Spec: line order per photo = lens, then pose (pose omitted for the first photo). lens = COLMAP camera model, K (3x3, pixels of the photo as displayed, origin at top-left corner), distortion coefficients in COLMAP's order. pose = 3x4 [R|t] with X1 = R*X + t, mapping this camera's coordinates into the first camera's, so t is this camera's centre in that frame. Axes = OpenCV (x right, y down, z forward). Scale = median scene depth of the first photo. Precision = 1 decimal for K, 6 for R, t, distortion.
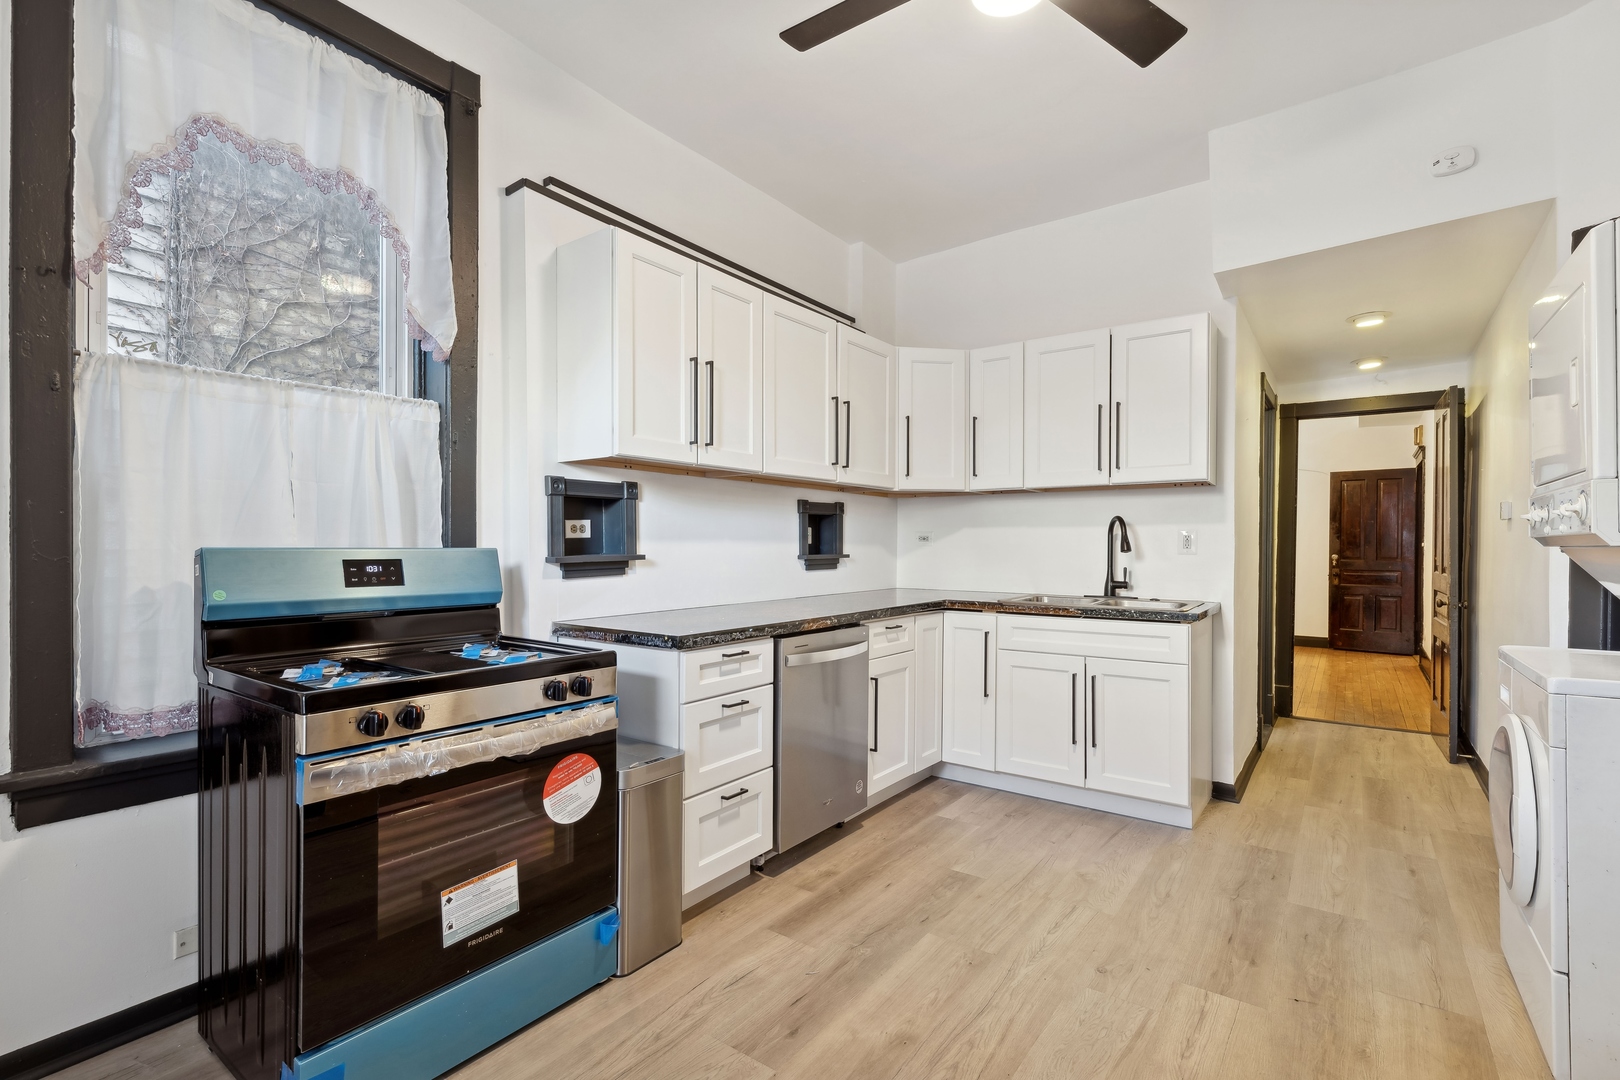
lens RADIAL K [[738.0, 0, 811.2], [0, 738.0, 542.9], [0, 0, 1]] dist [0.015550, 0.000617]
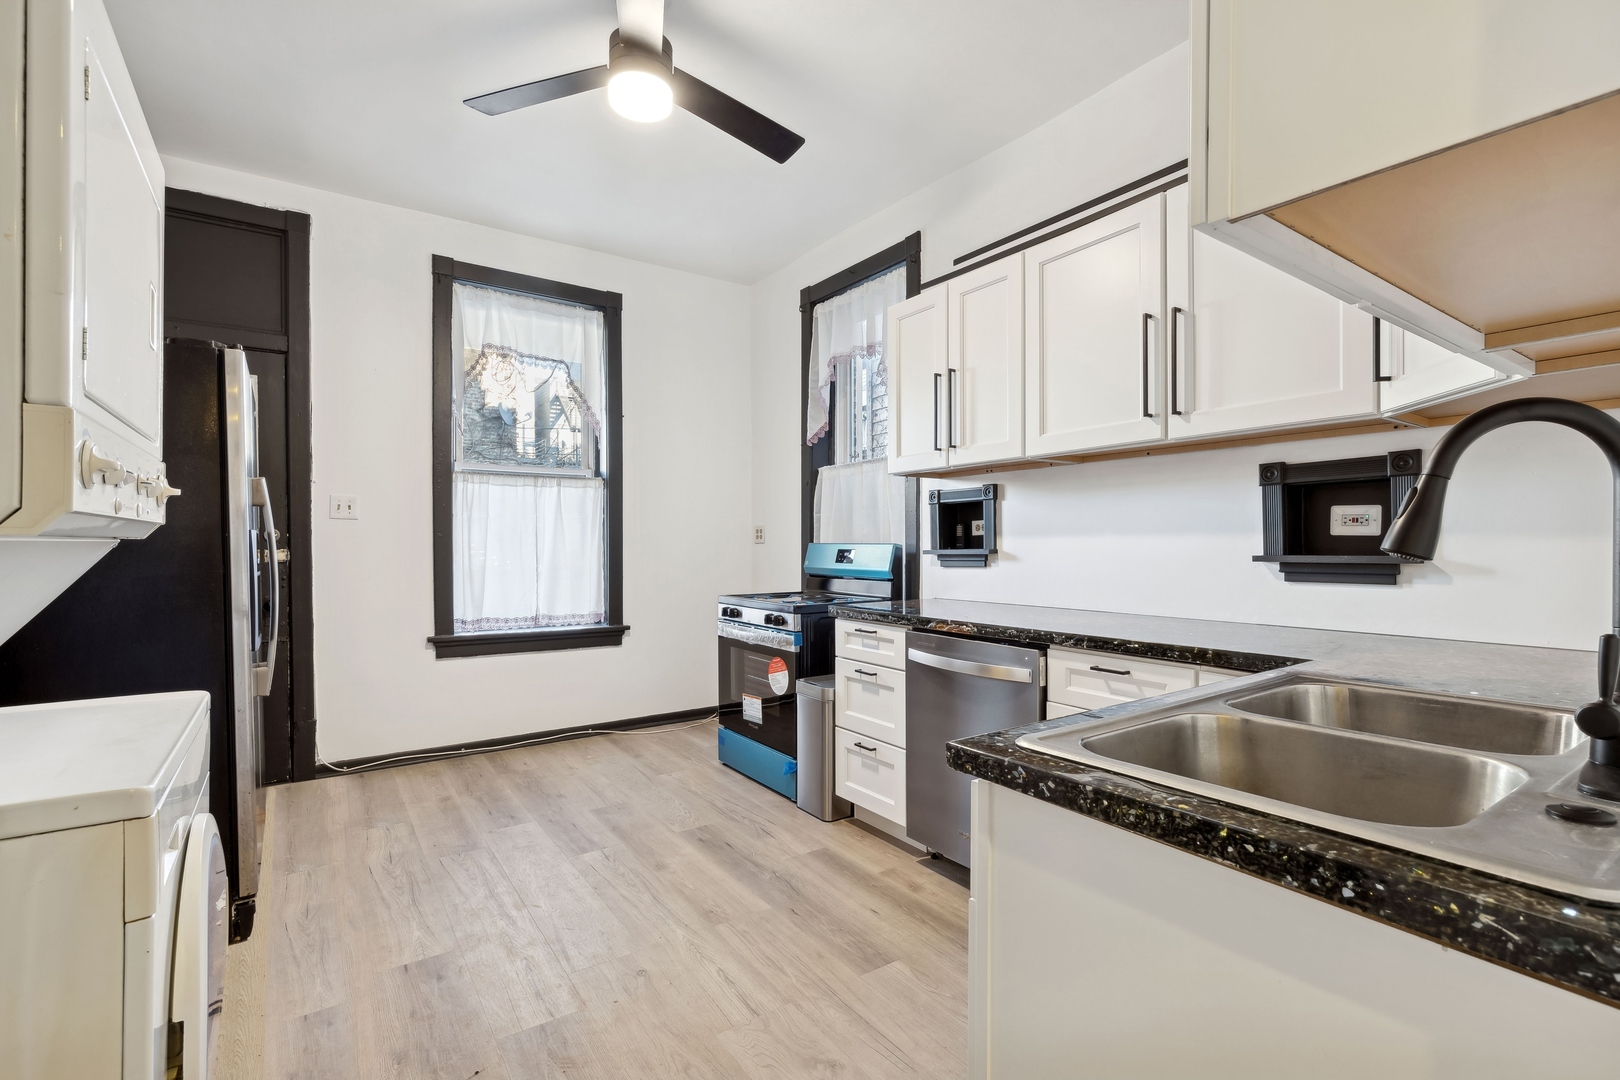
lens RADIAL K [[738.0, 0, 811.8], [0, 738.0, 544.5], [0, 0, 1]] dist [0.015550, 0.000617]
pose [[-0.331828, -0.001459, -0.943339, 1.066045], [0.003952, 0.999988, -0.002936, 0.012864], [0.943332, -0.004702, -0.331818, 1.323243]]
